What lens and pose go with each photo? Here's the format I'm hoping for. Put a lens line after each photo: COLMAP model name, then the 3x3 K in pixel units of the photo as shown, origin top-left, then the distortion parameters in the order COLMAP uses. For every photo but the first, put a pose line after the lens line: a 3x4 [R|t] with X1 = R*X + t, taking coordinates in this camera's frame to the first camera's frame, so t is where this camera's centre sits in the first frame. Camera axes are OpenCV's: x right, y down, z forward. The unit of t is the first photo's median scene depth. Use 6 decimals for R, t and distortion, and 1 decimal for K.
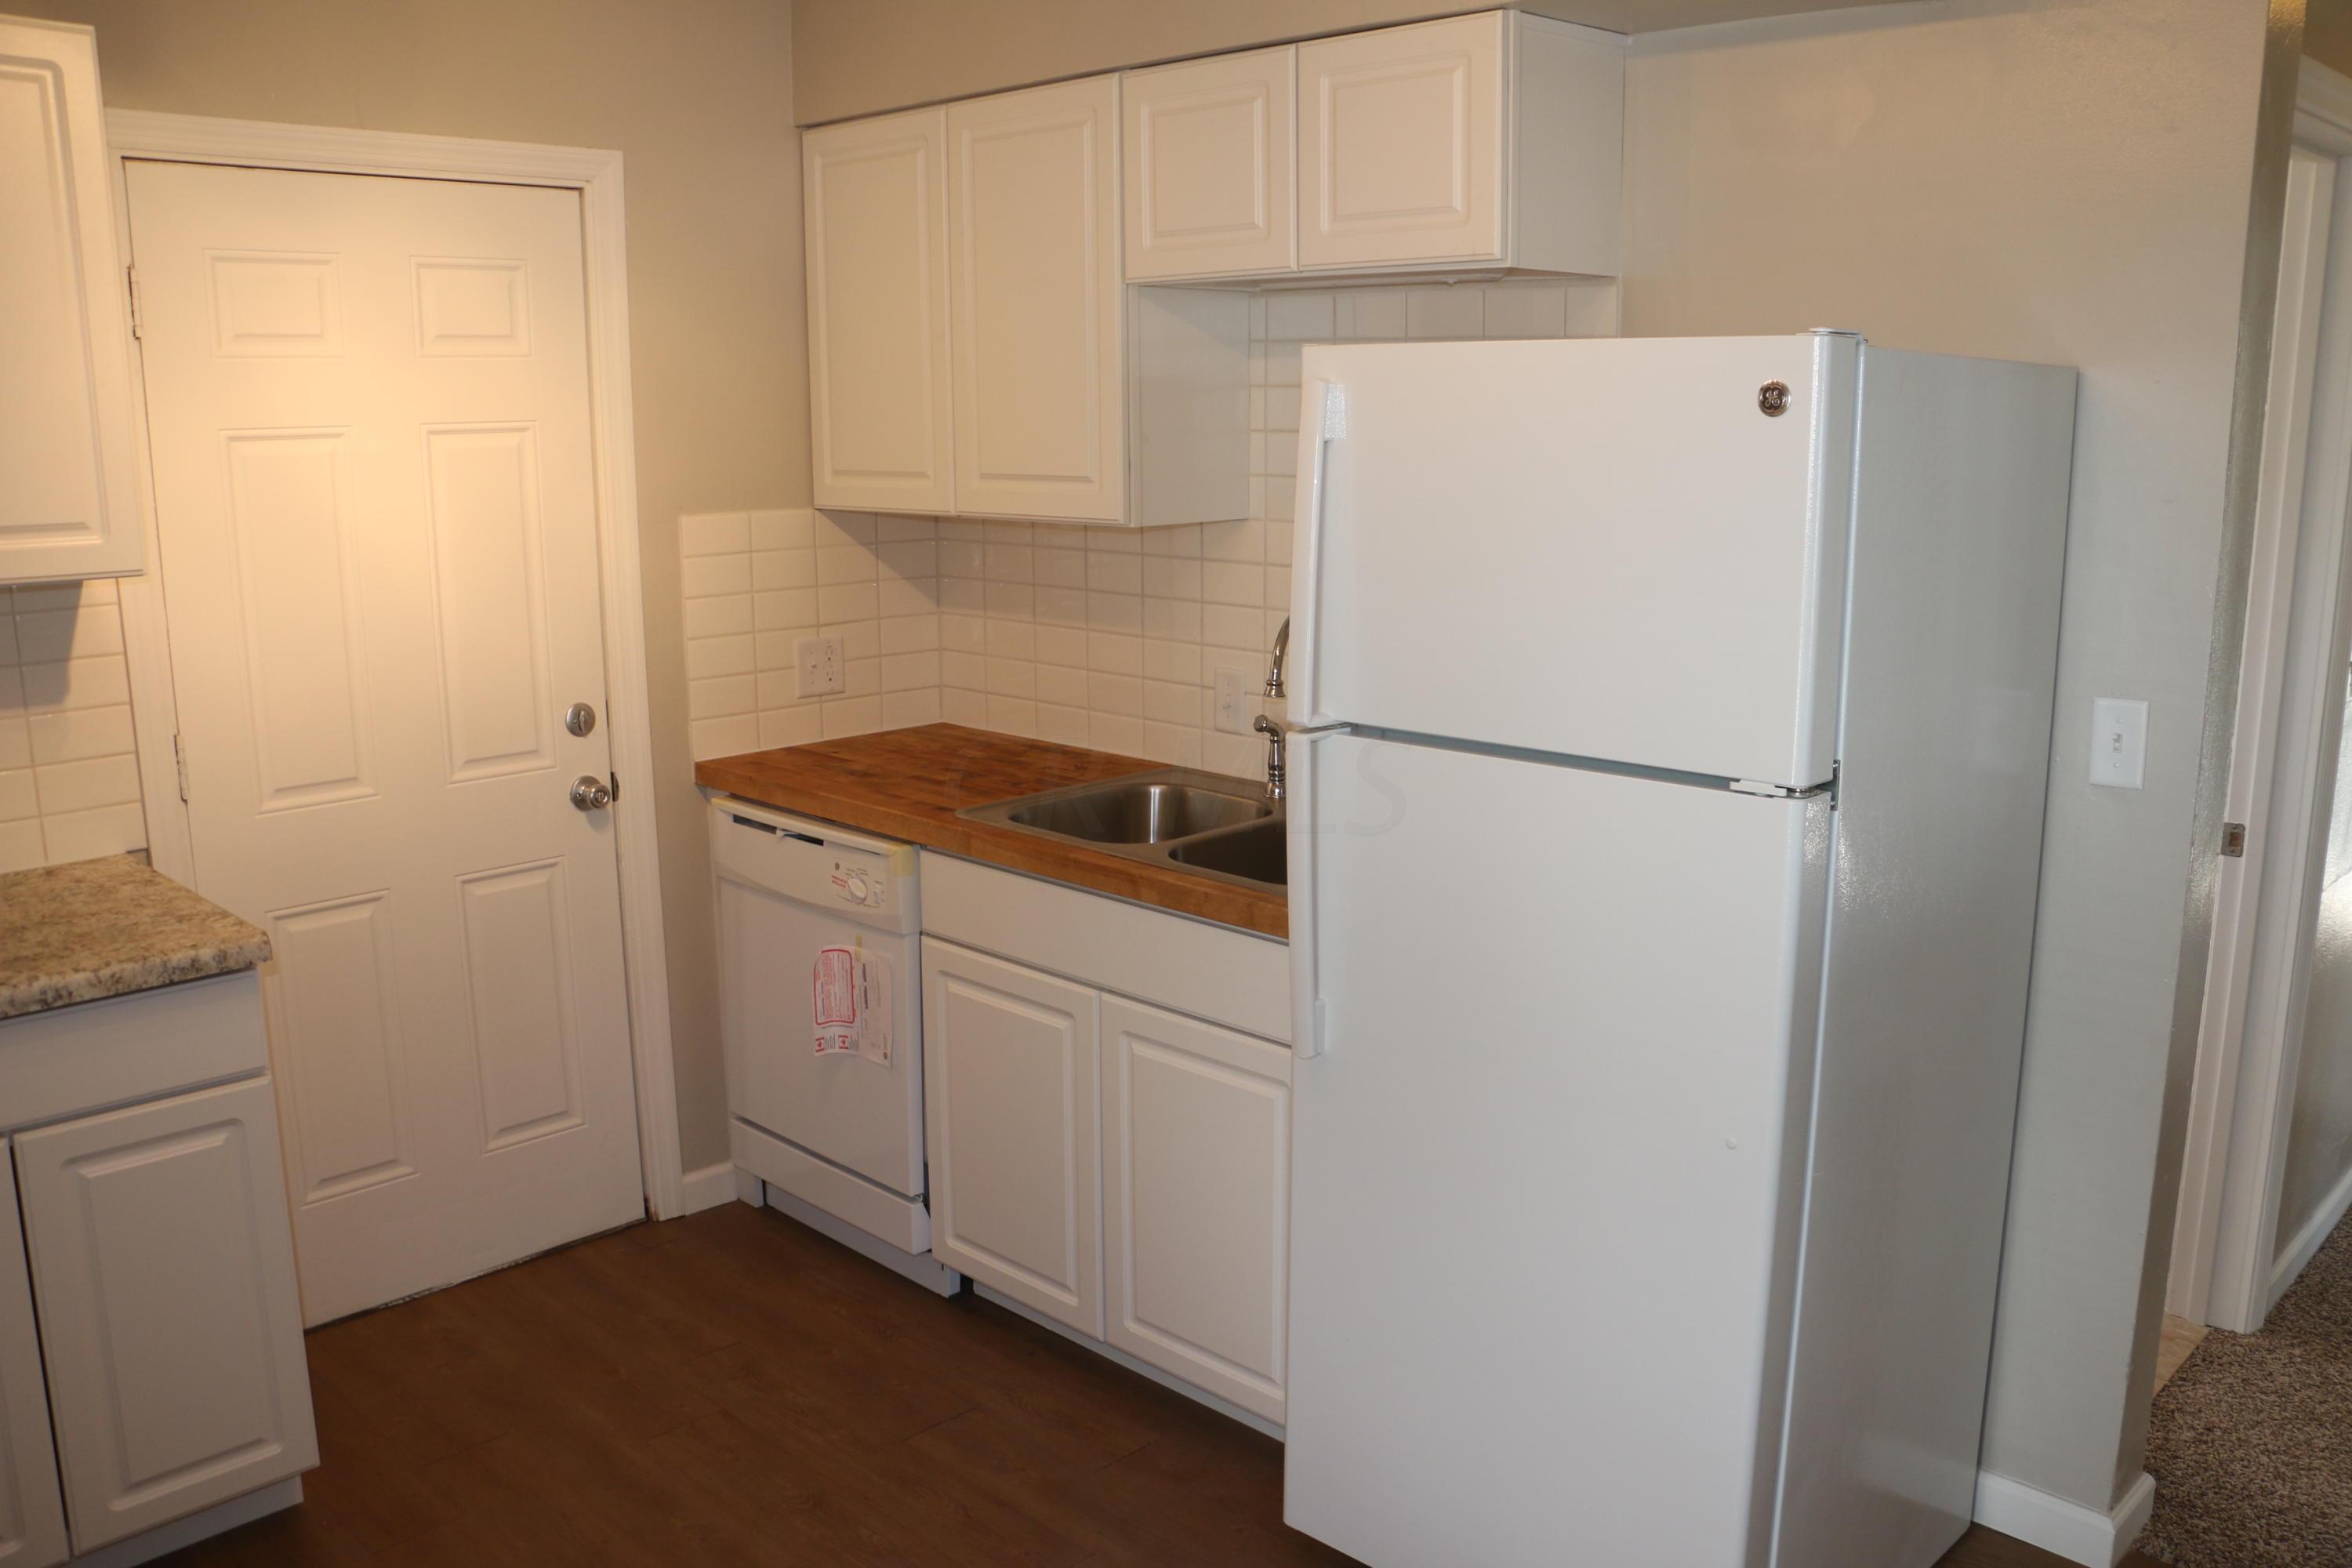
lens RADIAL K [[1926.7, 0, 1176.0], [0, 1926.7, 784.0], [0, 0, 1]] dist [-0.185378, 0.160954]
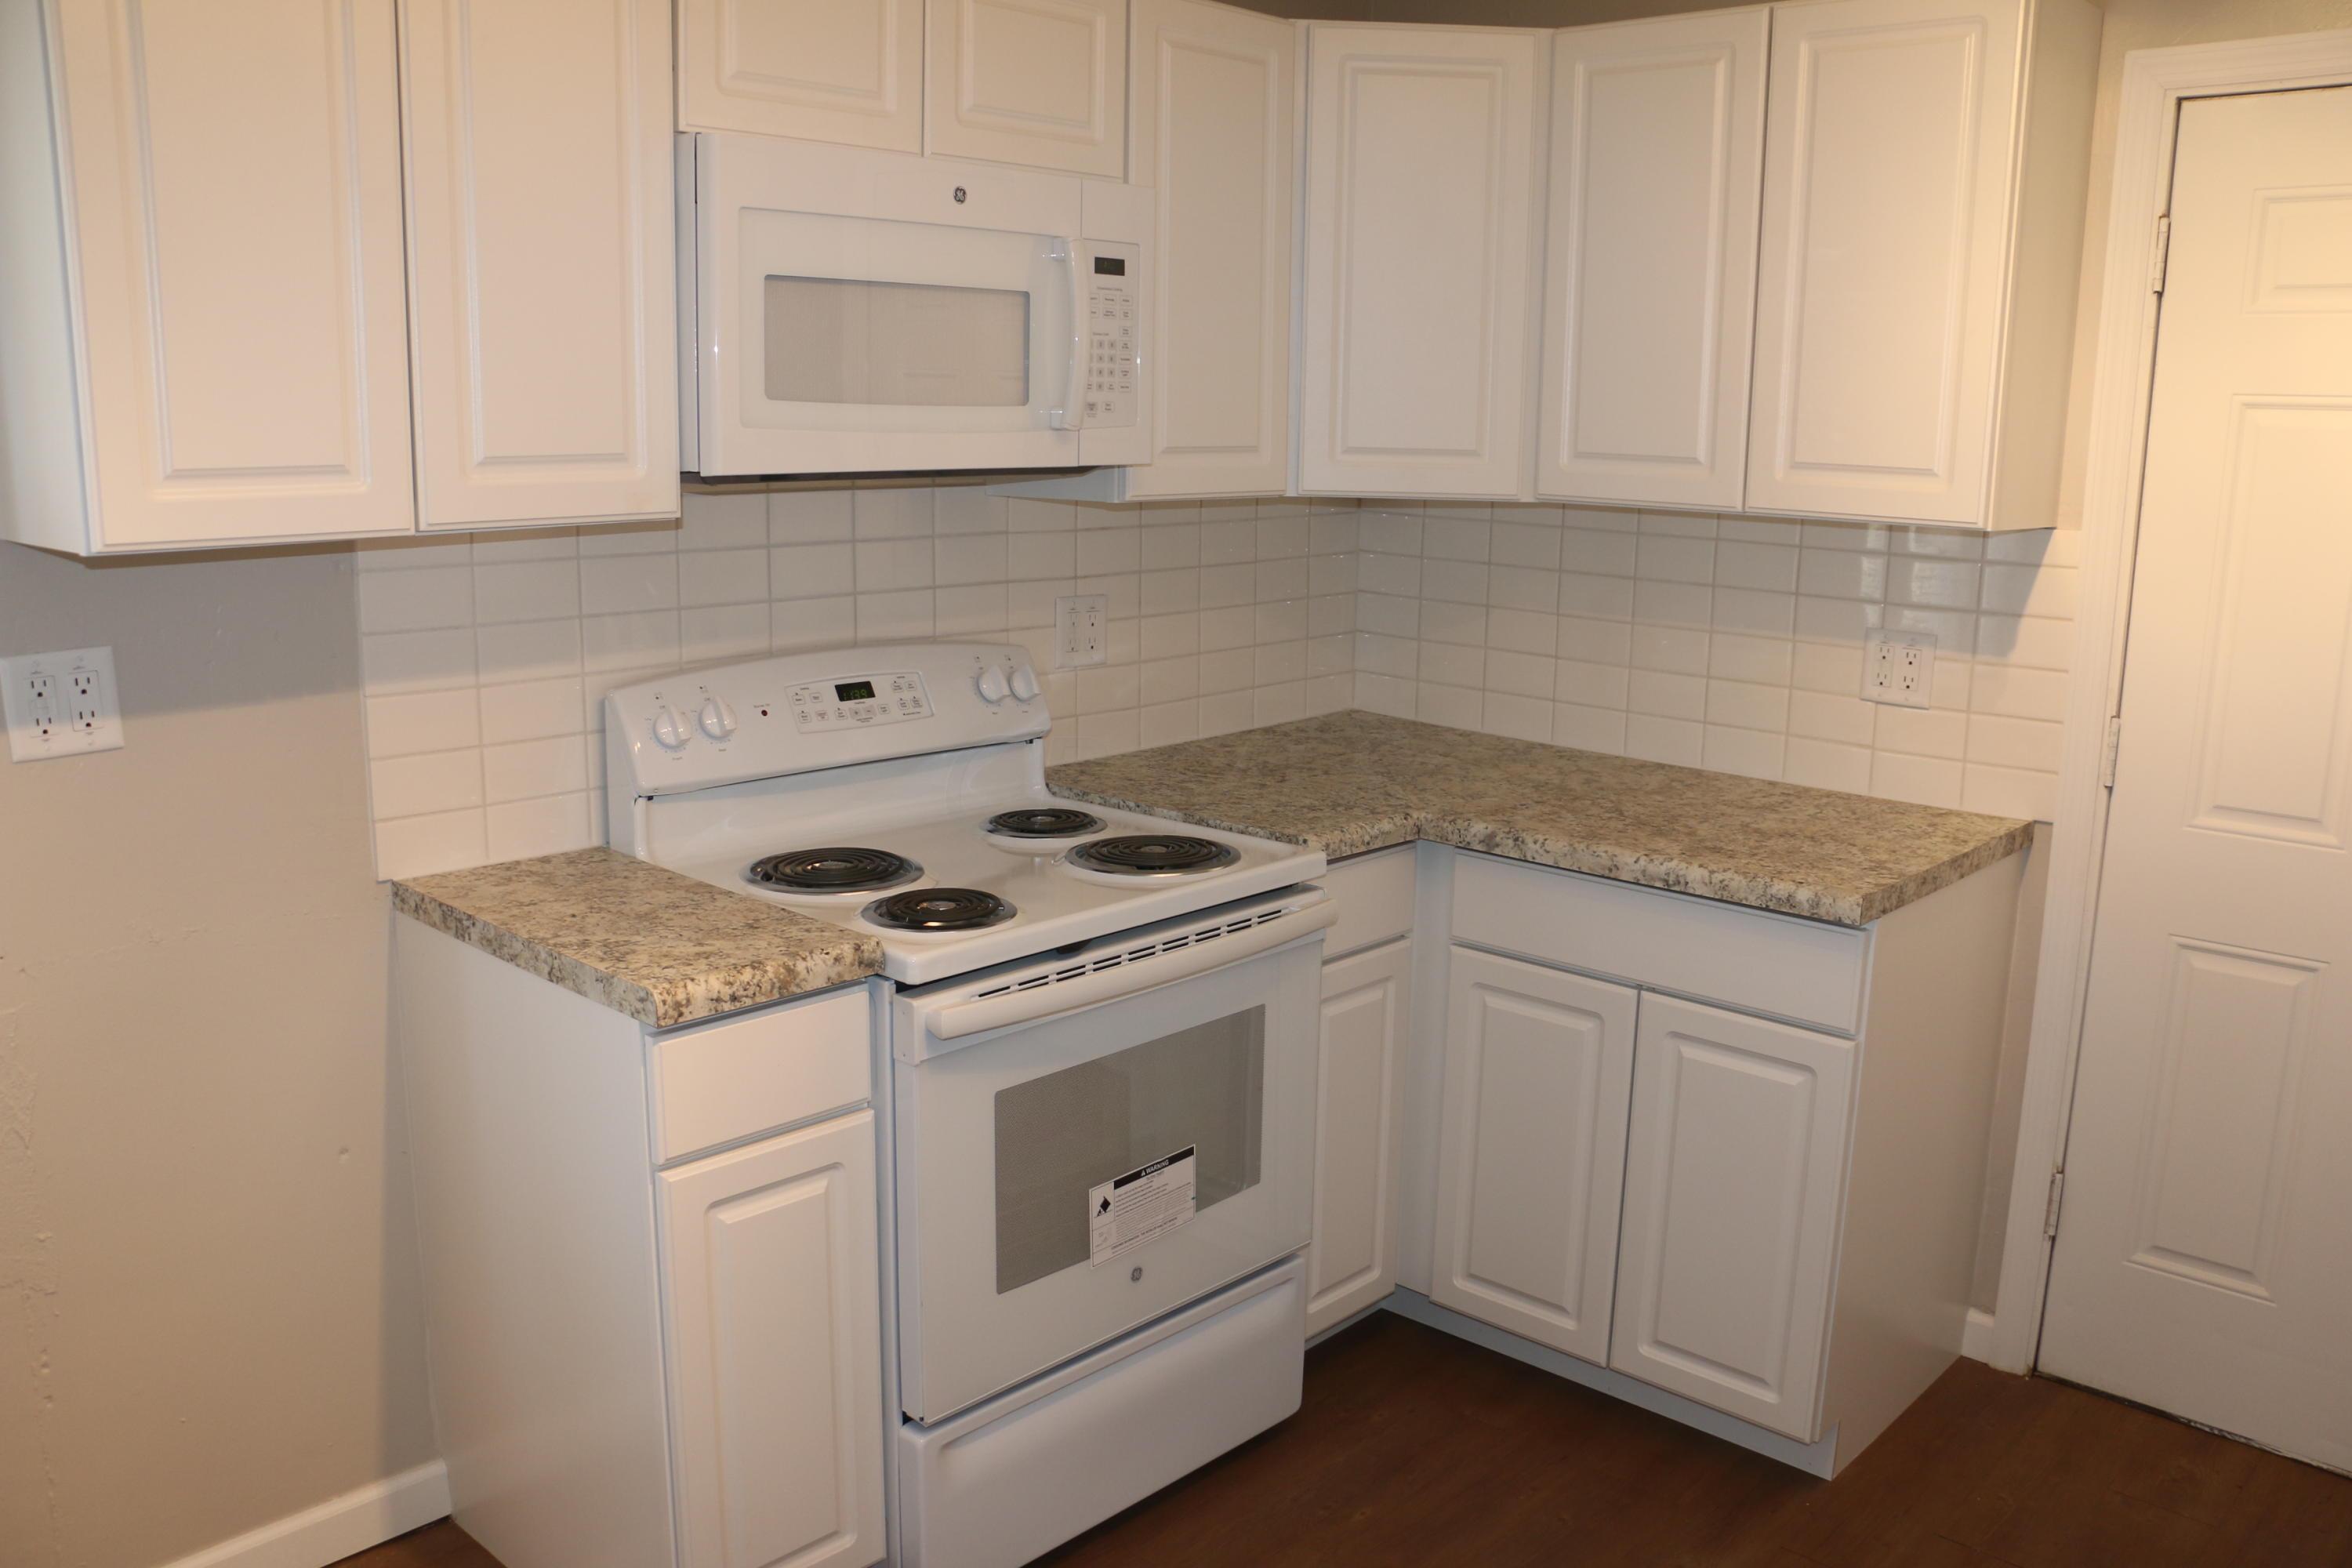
lens RADIAL K [[1961.1, 0, 1176.0], [0, 1961.1, 784.0], [0, 0, 1]] dist [-0.082878, 0.001643]
pose [[0.036920, 0.210331, -0.976933, 0.418902], [-0.214837, 0.956411, 0.197794, -0.088151], [0.975952, 0.202579, 0.080497, 0.489357]]
